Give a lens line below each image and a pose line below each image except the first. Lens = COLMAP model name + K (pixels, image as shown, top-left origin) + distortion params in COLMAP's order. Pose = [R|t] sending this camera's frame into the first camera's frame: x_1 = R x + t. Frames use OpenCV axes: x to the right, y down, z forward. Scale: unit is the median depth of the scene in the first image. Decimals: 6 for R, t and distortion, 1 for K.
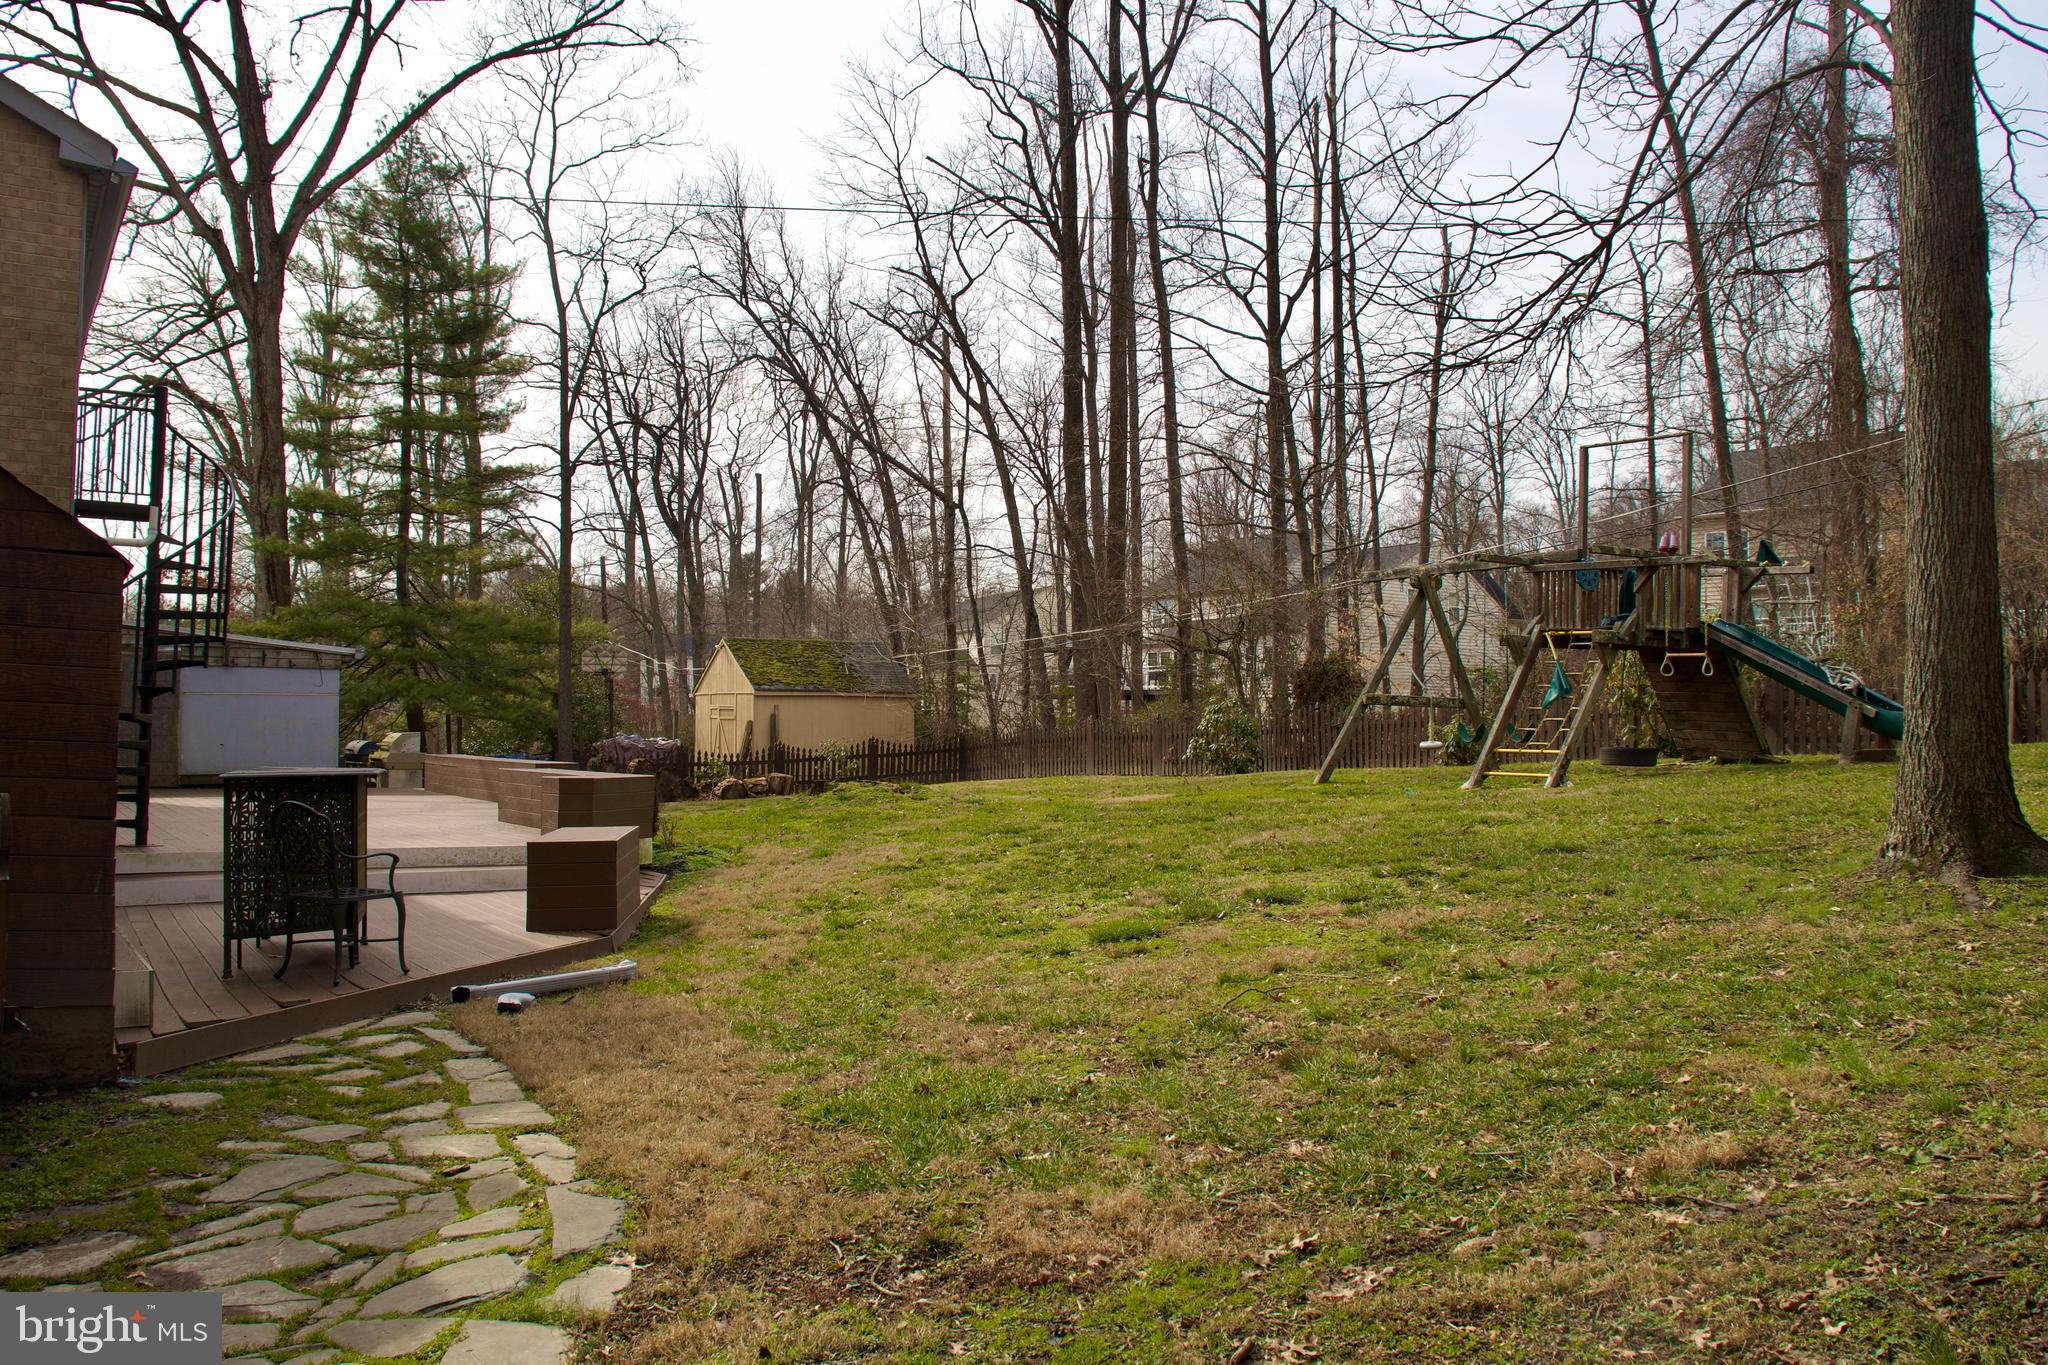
lens RADIAL K [[1702.7, 0, 1029.8], [0, 1702.7, 674.1], [0, 0, 1]] dist [-0.164348, 0.138632]
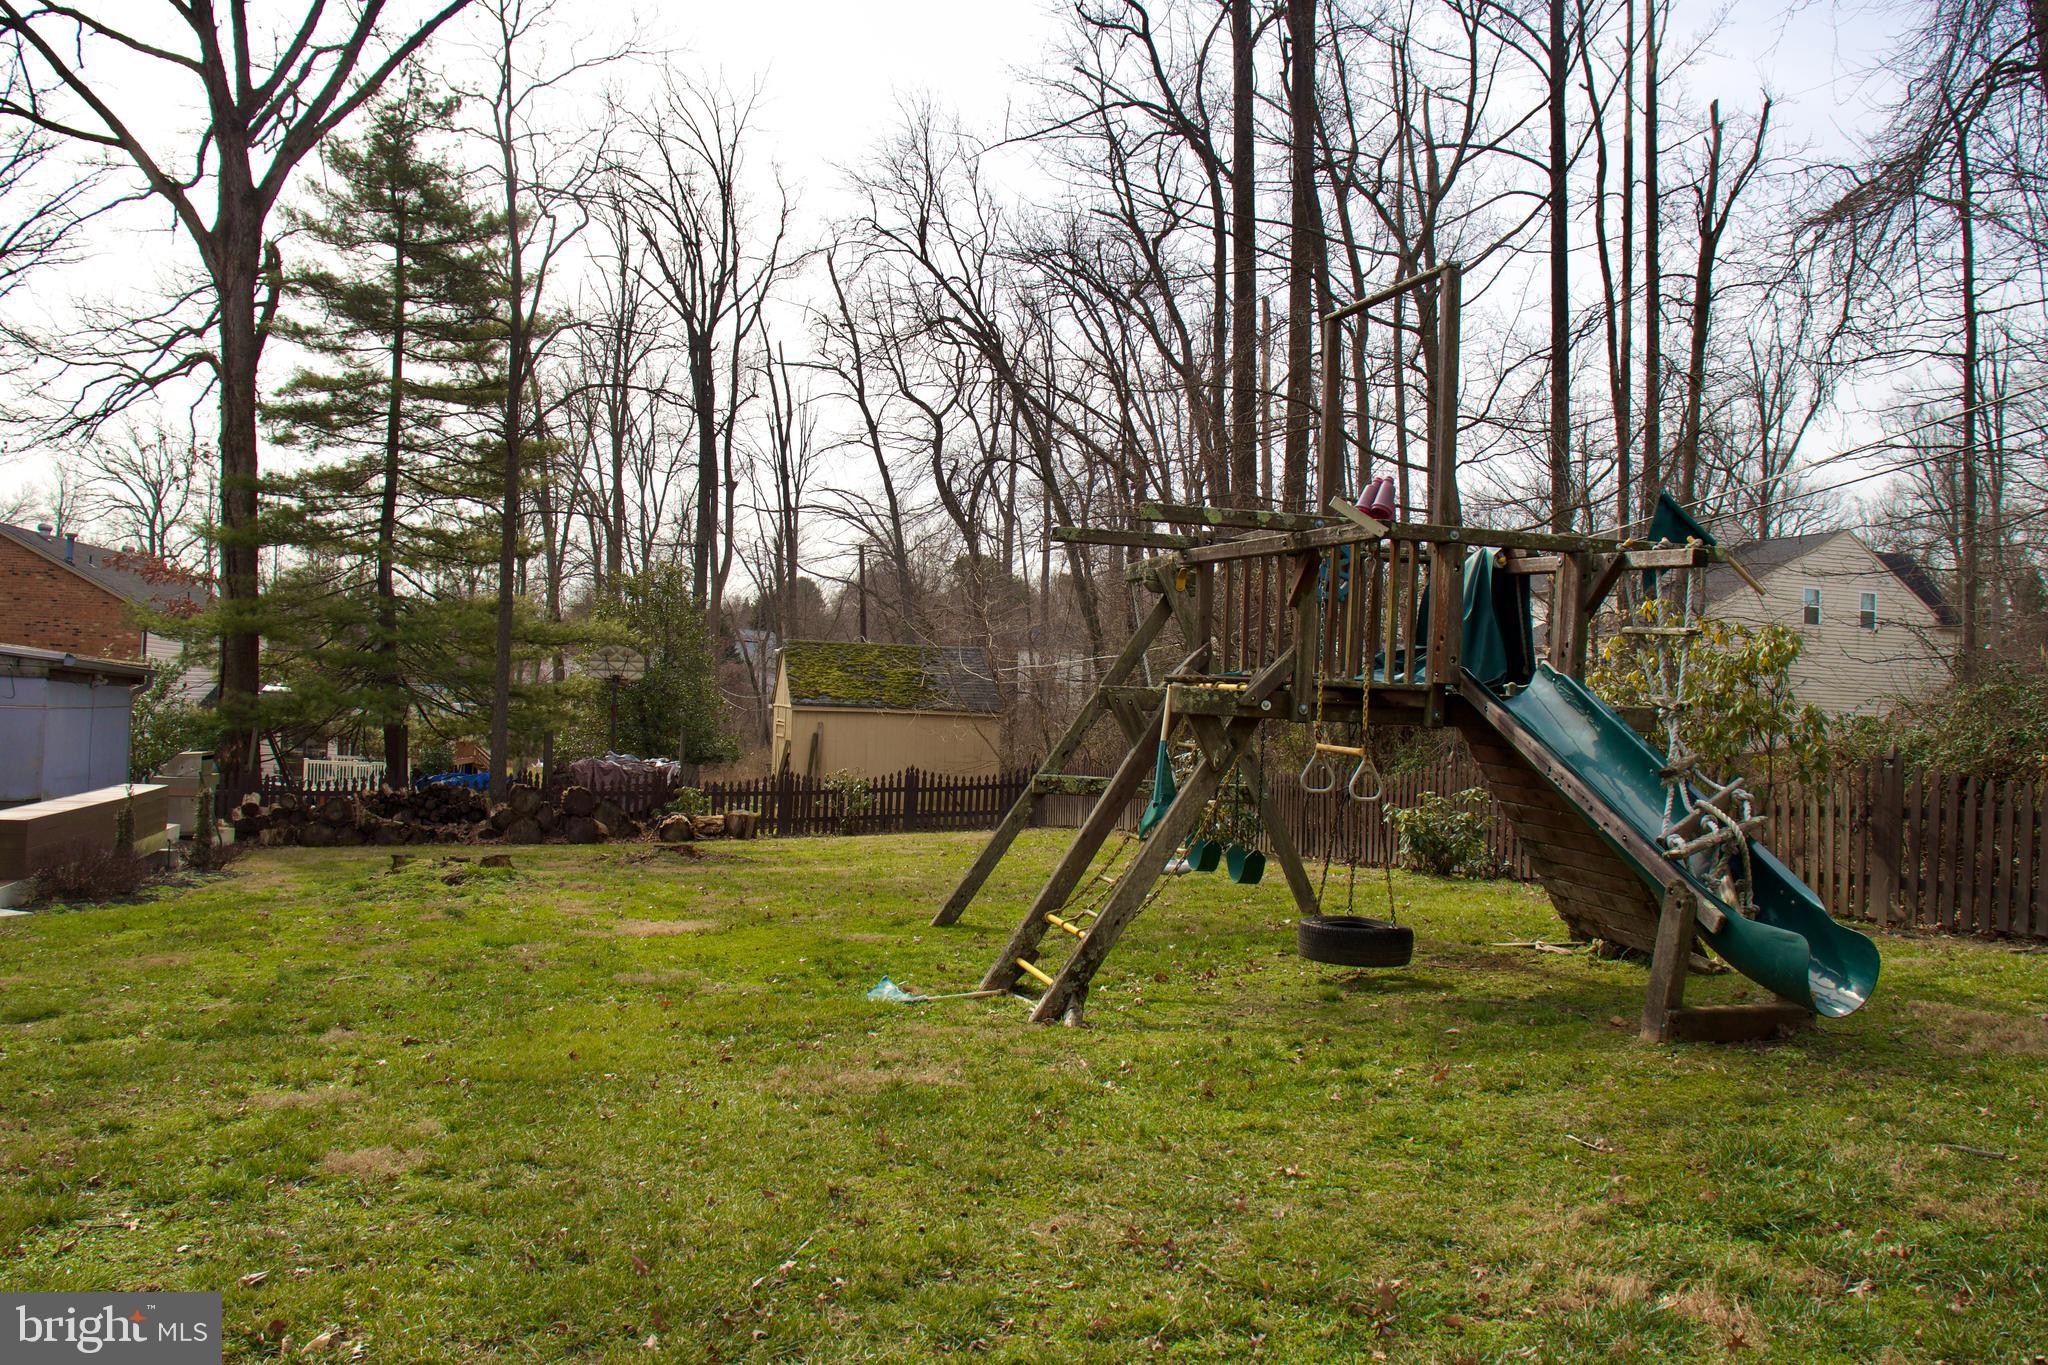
lens RADIAL K [[1702.7, 0, 1016.5], [0, 1702.7, 671.4], [0, 0, 1]] dist [-0.164348, 0.138632]
pose [[0.957434, 0.021660, -0.287840, 0.190405], [-0.020946, 0.999765, 0.005562, -0.014162], [0.287892, 0.000704, 0.957662, 0.235978]]
